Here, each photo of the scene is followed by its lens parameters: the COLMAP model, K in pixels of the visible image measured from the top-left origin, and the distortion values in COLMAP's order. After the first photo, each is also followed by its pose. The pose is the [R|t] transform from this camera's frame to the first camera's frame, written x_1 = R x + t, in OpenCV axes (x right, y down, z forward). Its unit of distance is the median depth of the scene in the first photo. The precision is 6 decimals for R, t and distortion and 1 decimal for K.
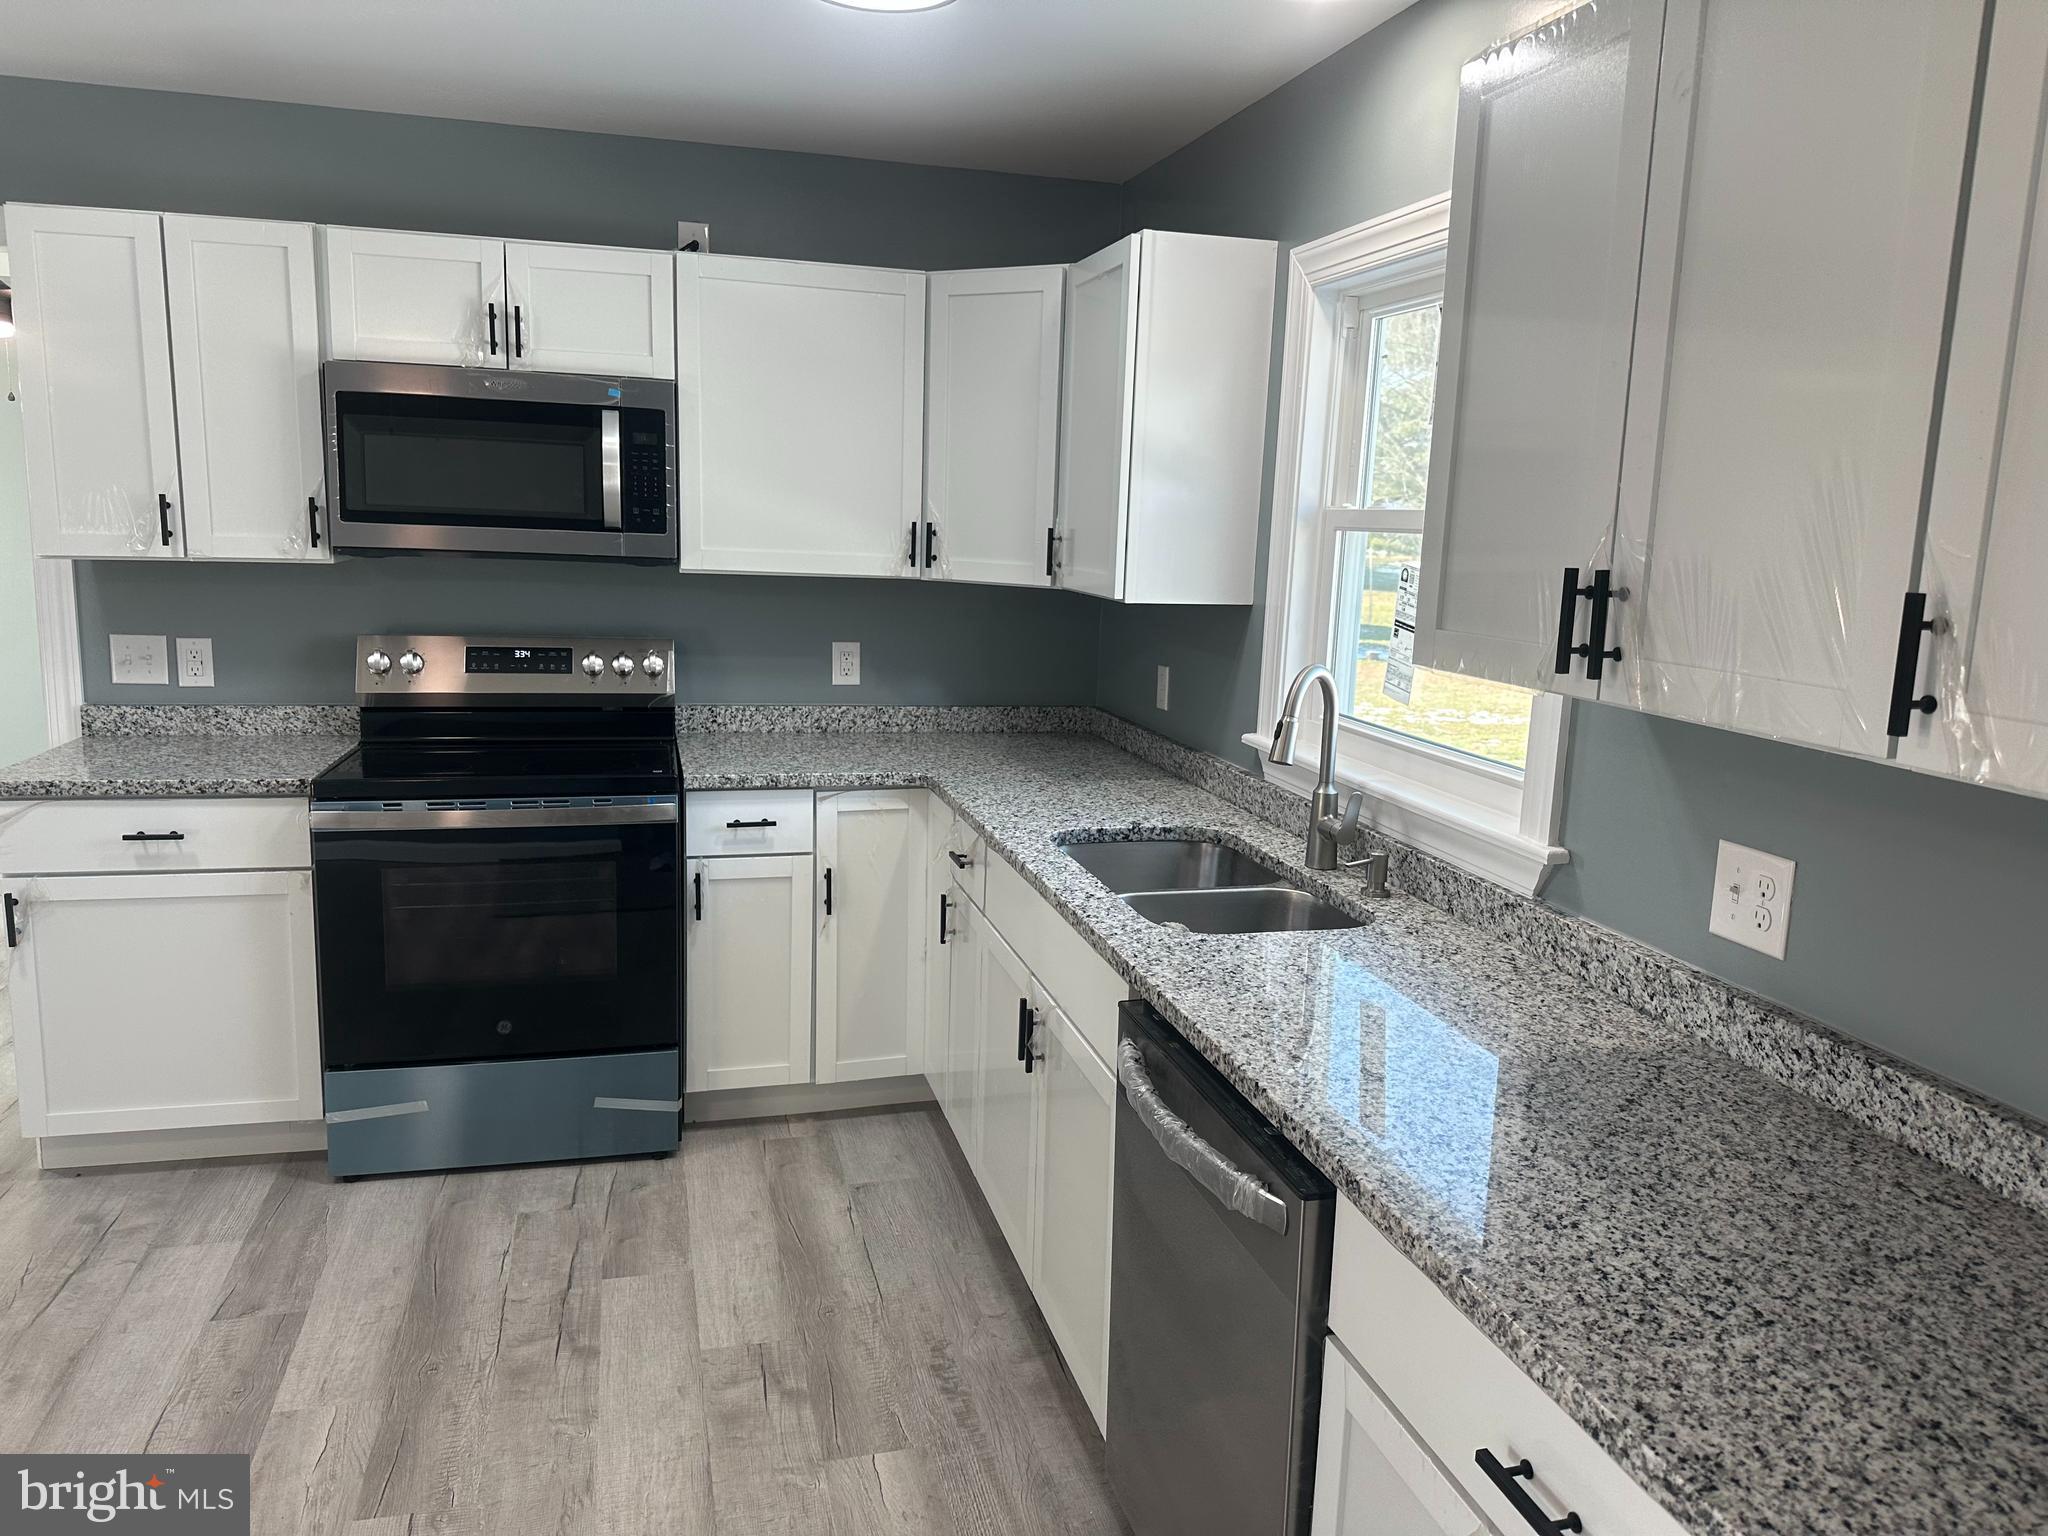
lens RADIAL K [[1432.2, 0, 1027.2], [0, 1432.2, 759.3], [0, 0, 1]] dist [0.097550, -0.137093]
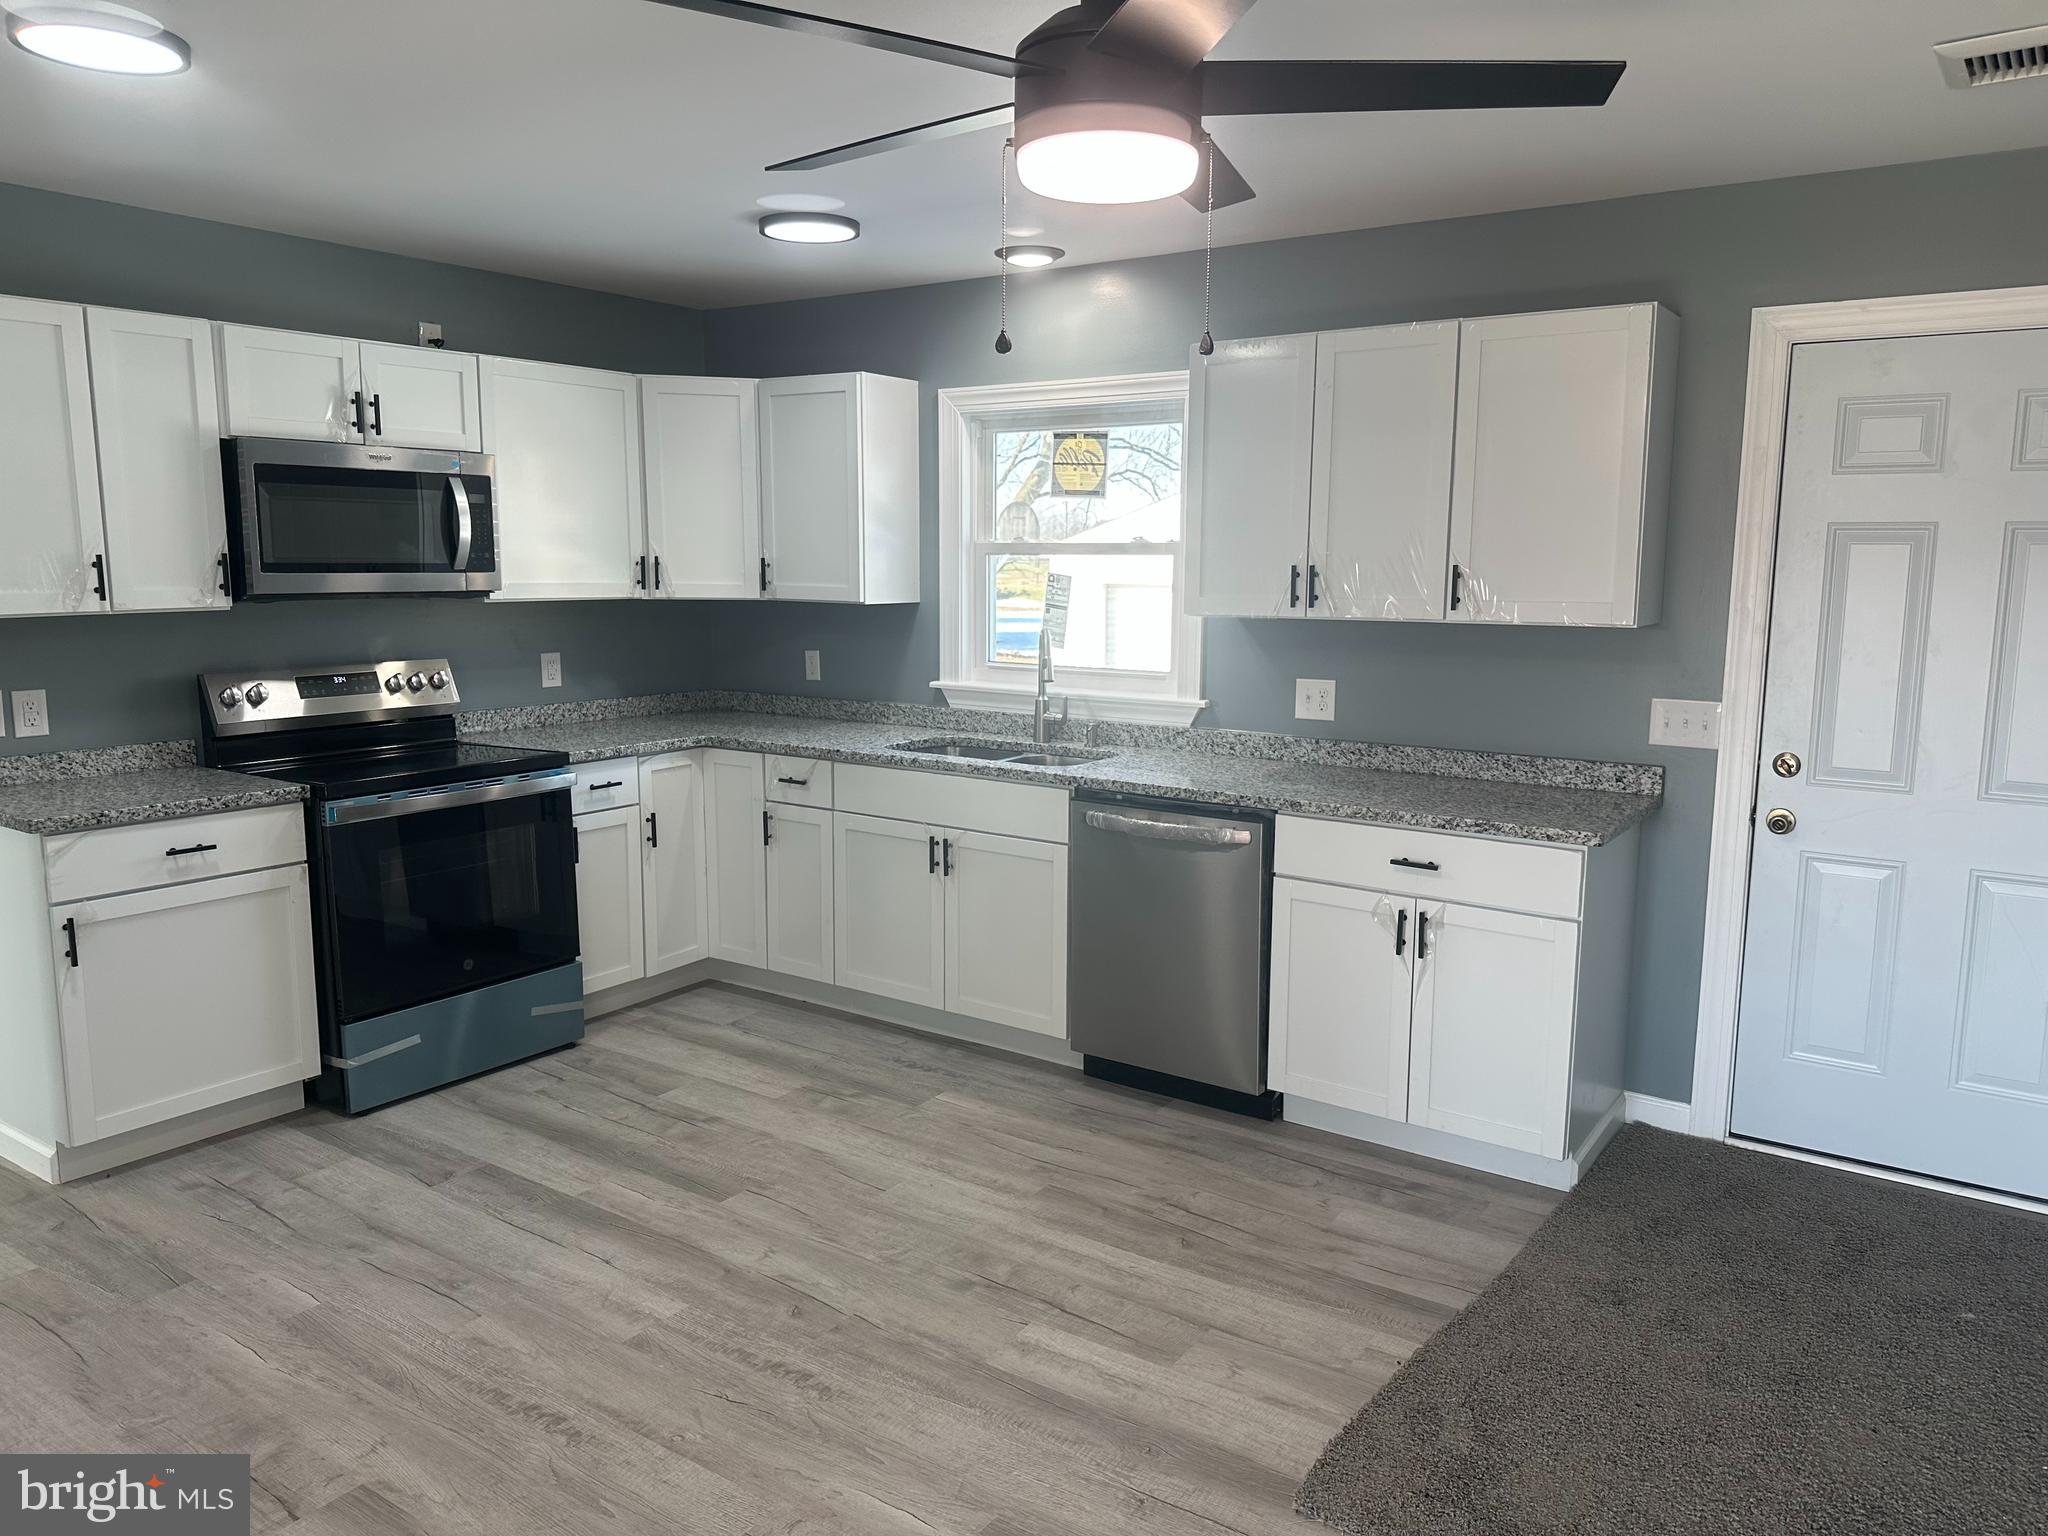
lens RADIAL K [[1432.2, 0, 1027.2], [0, 1432.2, 759.3], [0, 0, 1]] dist [0.097550, -0.137093]
pose [[0.762200, -0.121820, 0.635776, -0.770695], [0.130422, 0.990892, 0.033507, 0.027916], [-0.634067, 0.057380, 0.771146, -0.296733]]
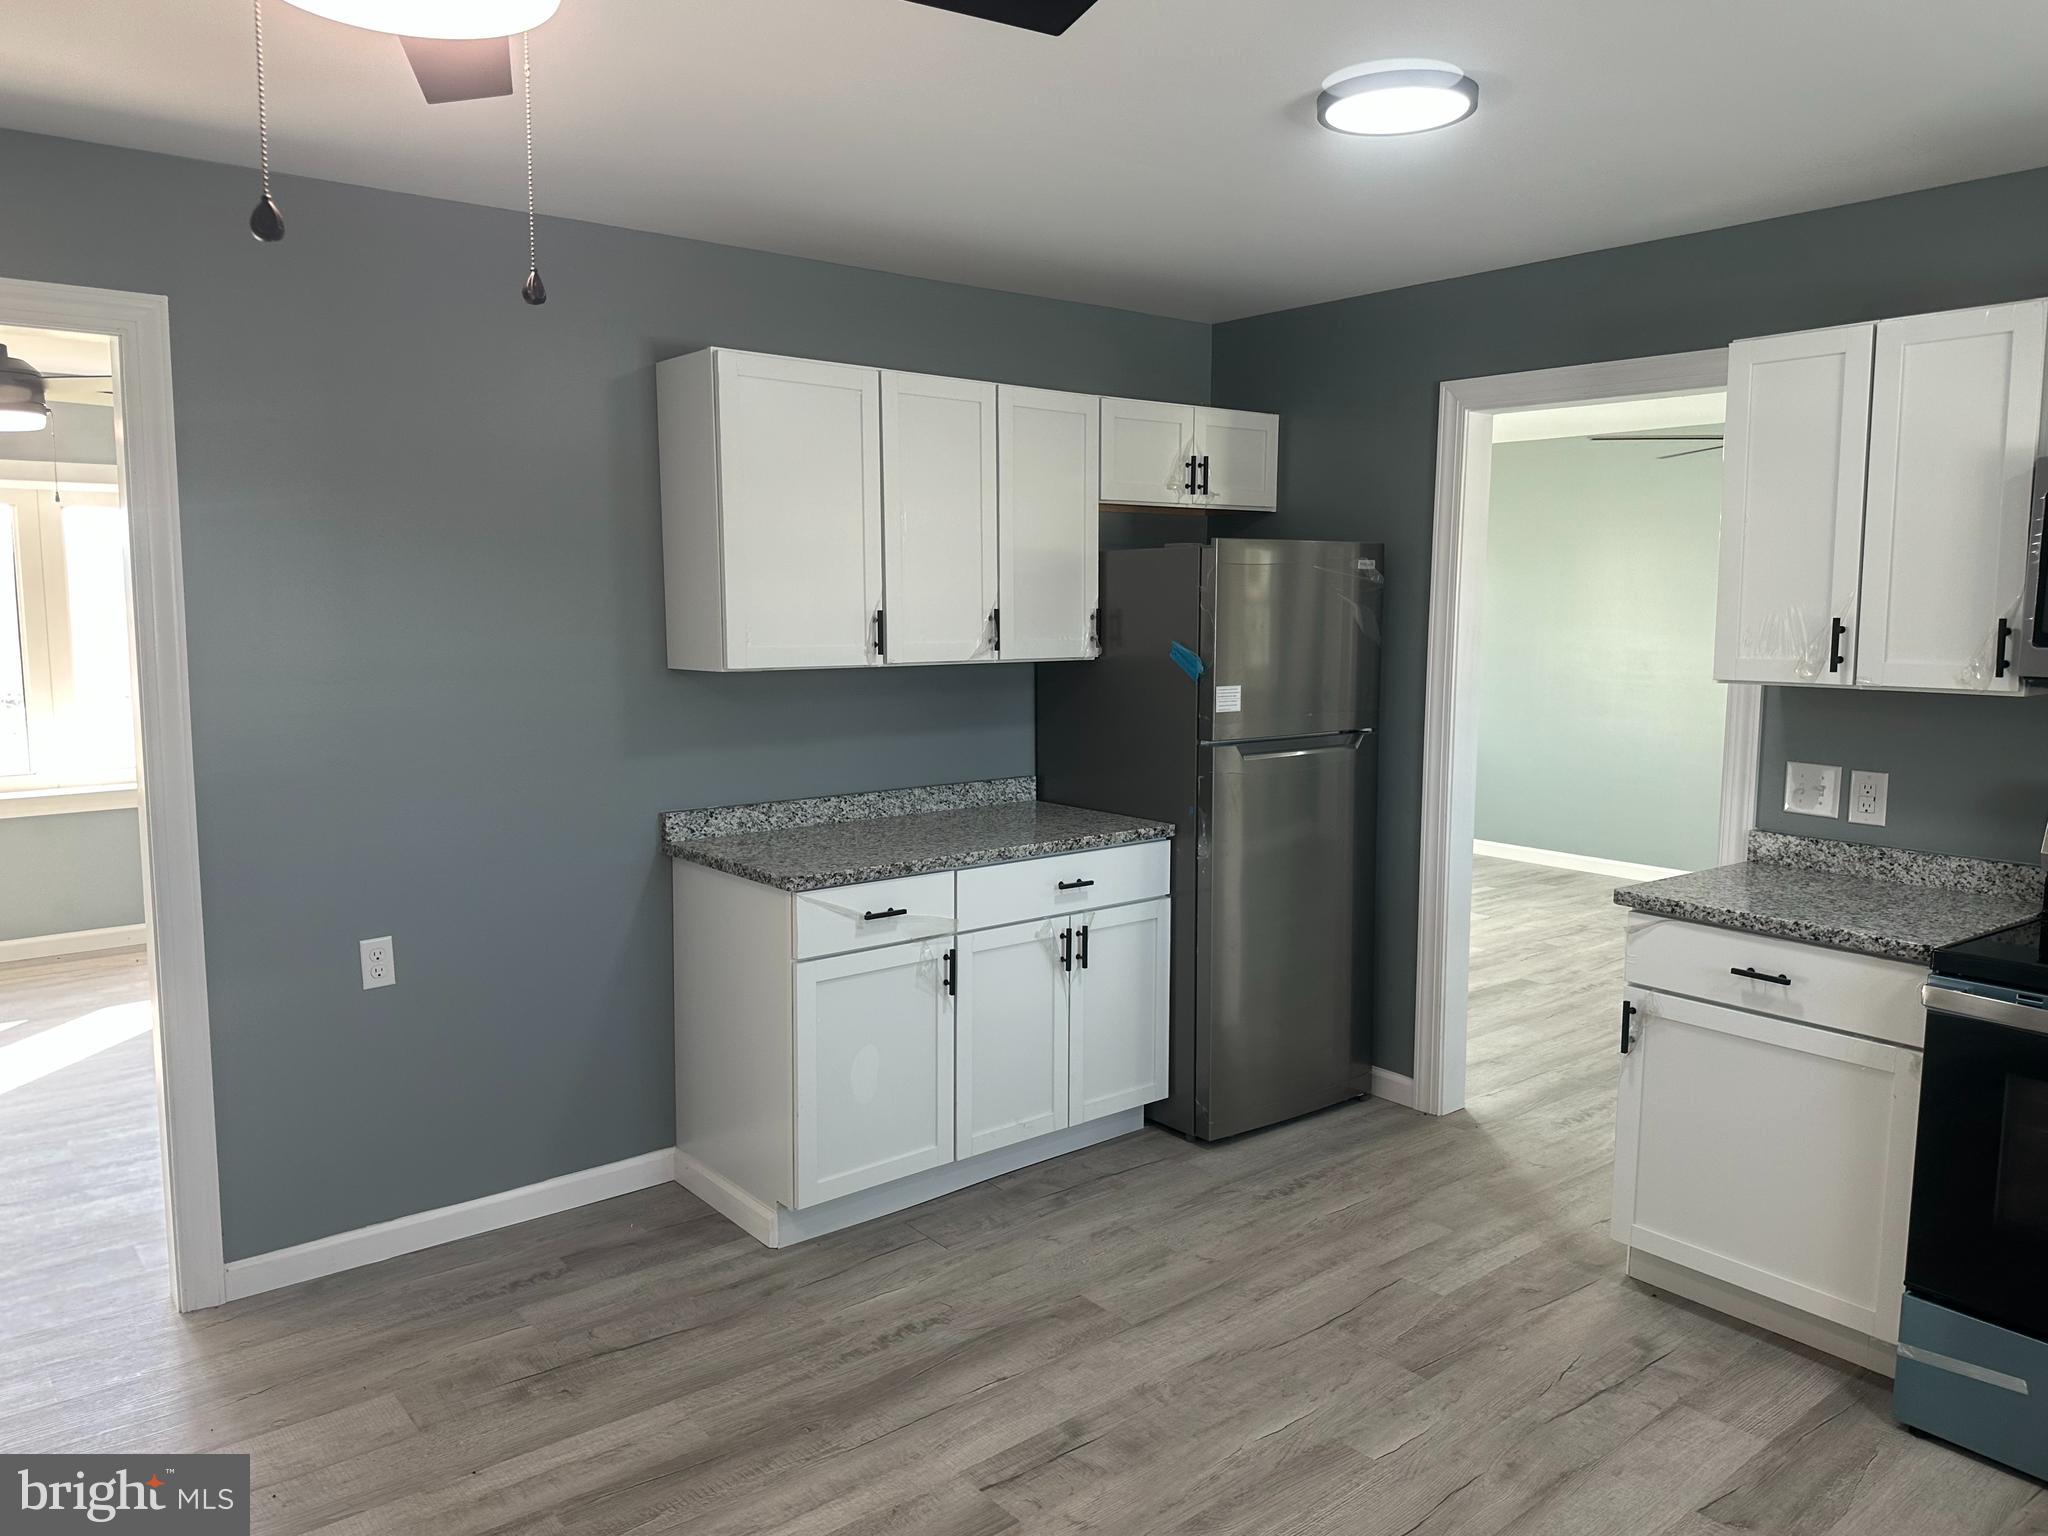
lens RADIAL K [[1463.2, 0, 1022.4], [0, 1463.2, 759.9], [0, 0, 1]] dist [0.001174, -0.002724]
pose [[0.408237, 0.070821, -0.910125, 0.056995], [-0.148220, 0.988899, 0.010466, -0.023164], [0.900762, 0.130626, 0.414203, 0.145350]]
